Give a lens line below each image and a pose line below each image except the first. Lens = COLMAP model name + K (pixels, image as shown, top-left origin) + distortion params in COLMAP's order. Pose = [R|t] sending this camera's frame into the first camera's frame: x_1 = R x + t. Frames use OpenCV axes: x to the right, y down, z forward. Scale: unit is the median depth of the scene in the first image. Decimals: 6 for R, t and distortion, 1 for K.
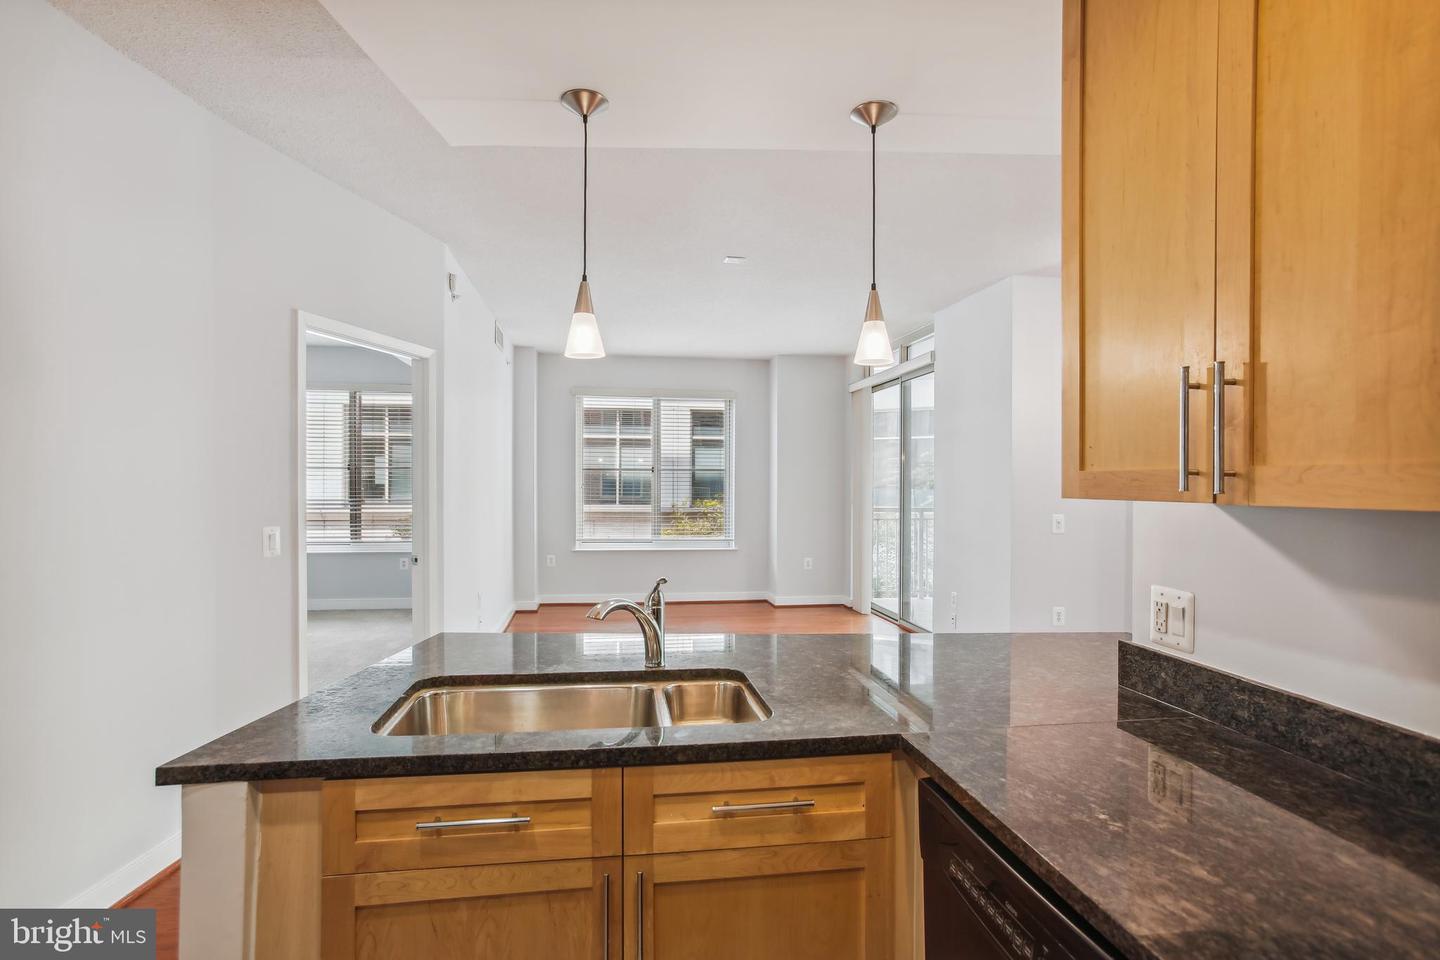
lens RADIAL K [[708.4, 0, 715.4], [0, 708.4, 490.7], [0, 0, 1]] dist [-0.057520, 0.045412]
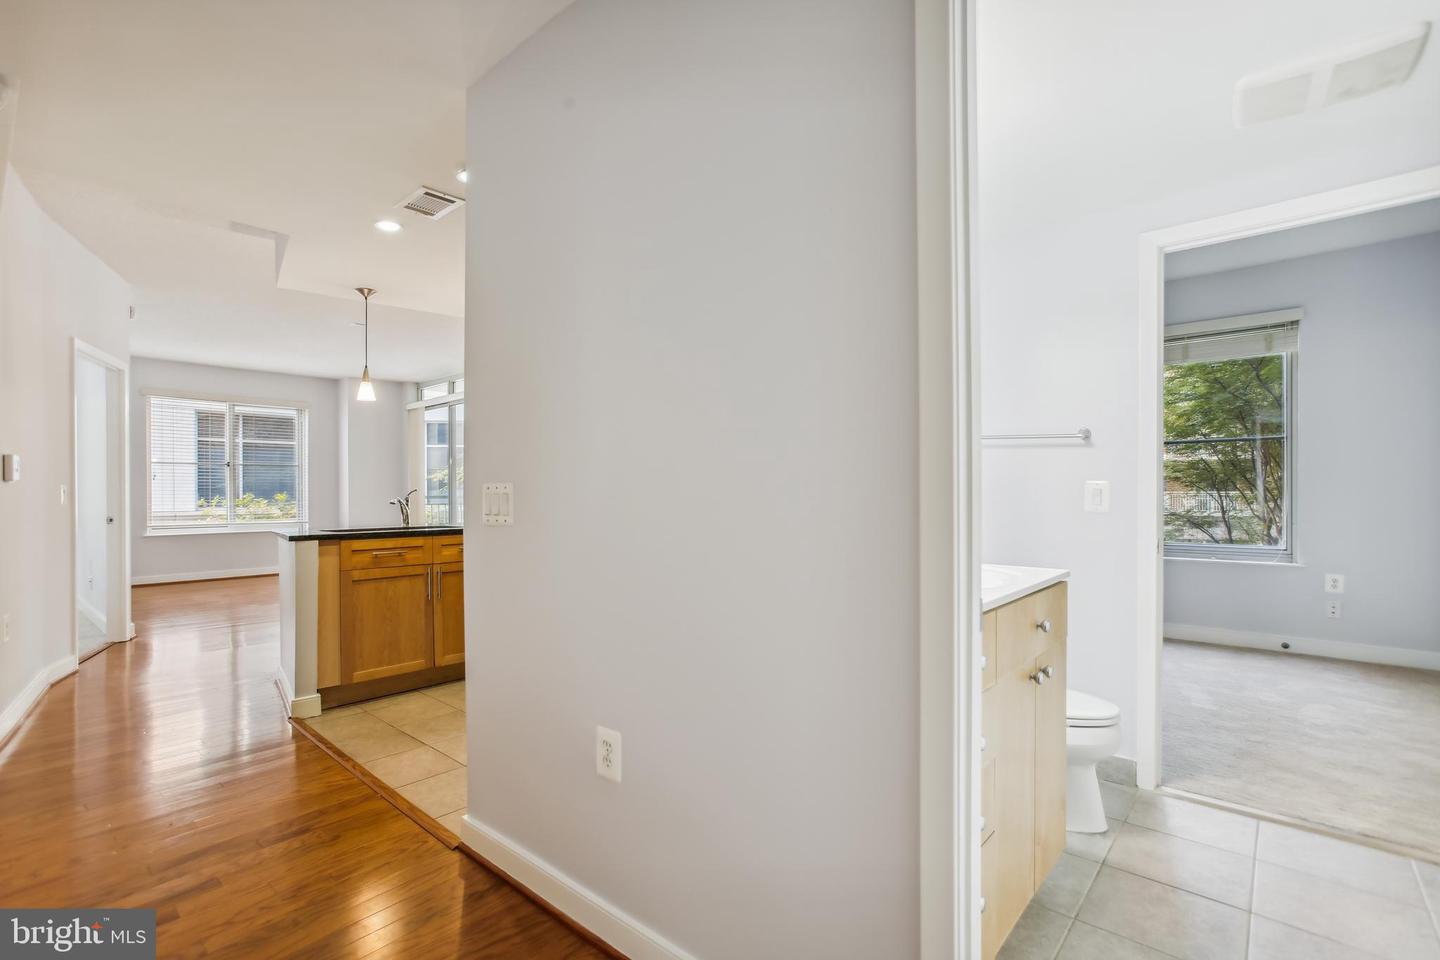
lens RADIAL K [[655.7, 0, 694.6], [0, 655.7, 482.5], [0, 0, 1]] dist [0.011665, -0.000861]
pose [[0.776394, -0.000990, 0.630248, -0.918068], [0.016126, 0.999703, -0.018296, 0.179177], [-0.630042, 0.024368, 0.776179, -1.777894]]
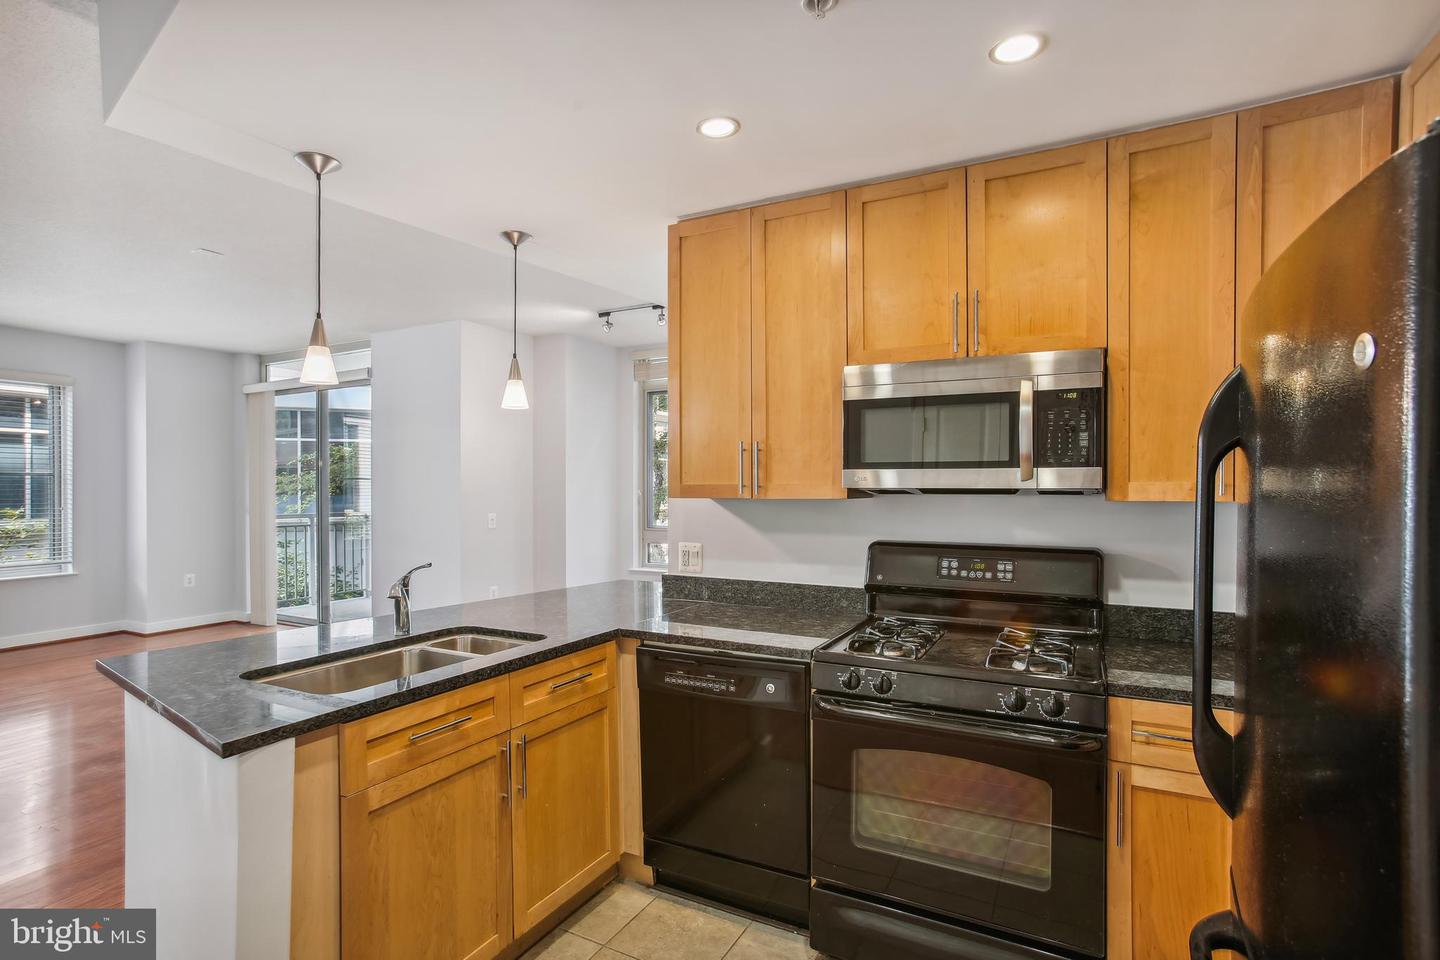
lens RADIAL K [[708.4, 0, 715.4], [0, 708.4, 490.7], [0, 0, 1]] dist [-0.057520, 0.045412]
pose [[0.592684, -0.007832, 0.805397, -0.920060], [0.013550, 0.999908, -0.000248, -0.006660], [-0.805321, 0.011060, 0.592736, -0.255627]]
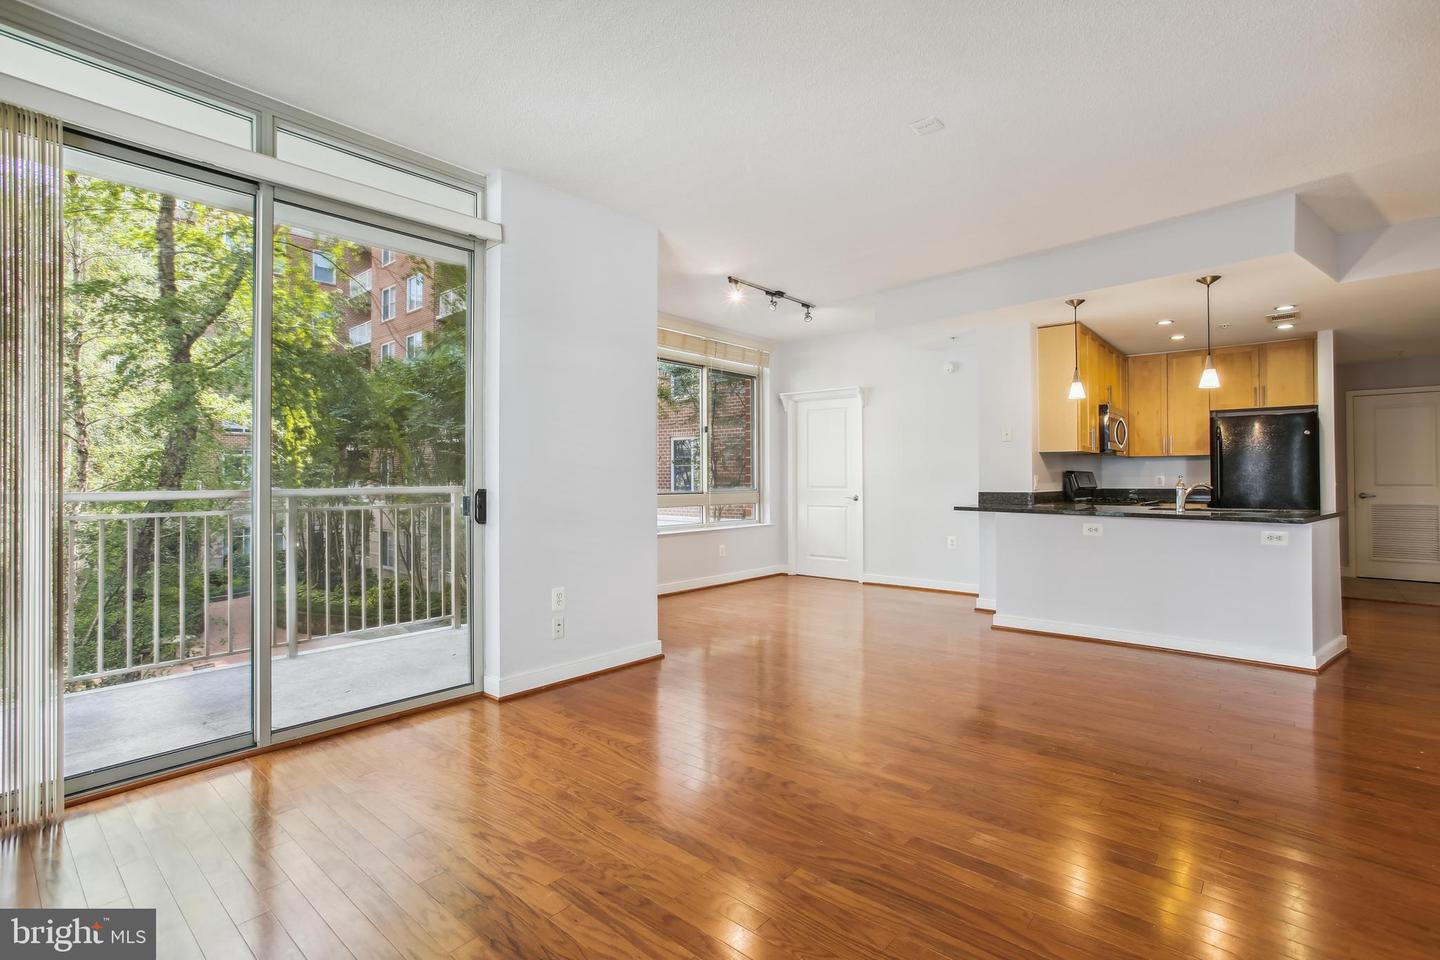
lens RADIAL K [[699.3, 0, 722.8], [0, 699.3, 468.6], [0, 0, 1]] dist [0.001817, 0.001166]
pose [[-0.651079, 0.006810, 0.758979, -1.139338], [0.010201, 0.999948, -0.000222, 0.083180], [-0.758941, 0.007598, -0.651115, 4.725537]]
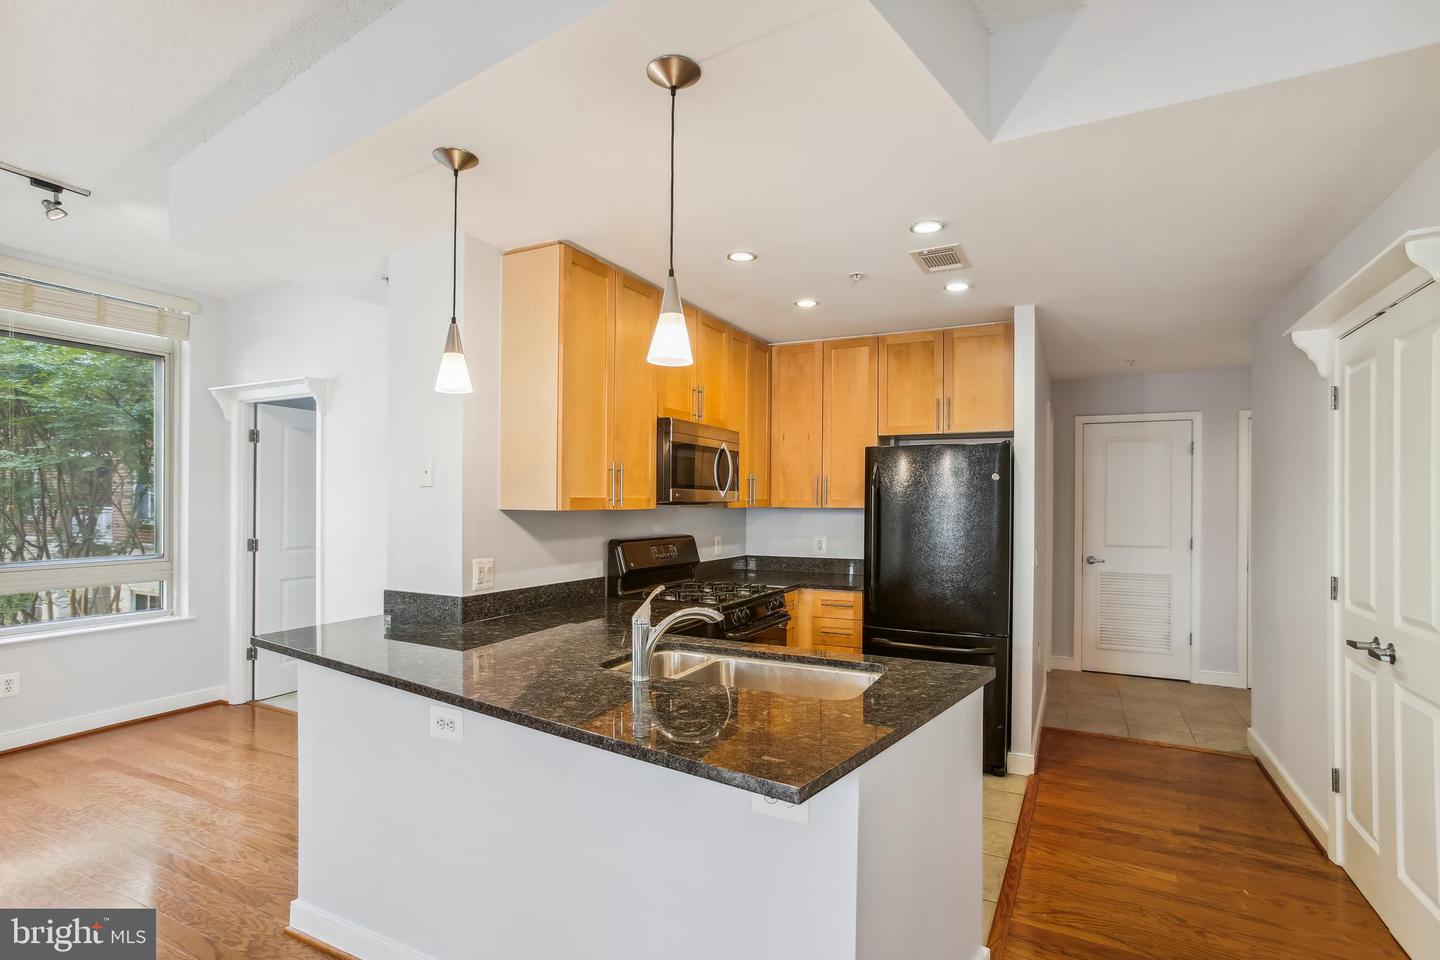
lens RADIAL K [[708.4, 0, 715.4], [0, 708.4, 490.7], [0, 0, 1]] dist [-0.057520, 0.045412]
pose [[-0.796156, -0.003370, 0.605082, -0.958952], [-0.001524, 0.999992, 0.003565, -0.046271], [-0.605090, 0.001916, -0.796155, 2.094990]]
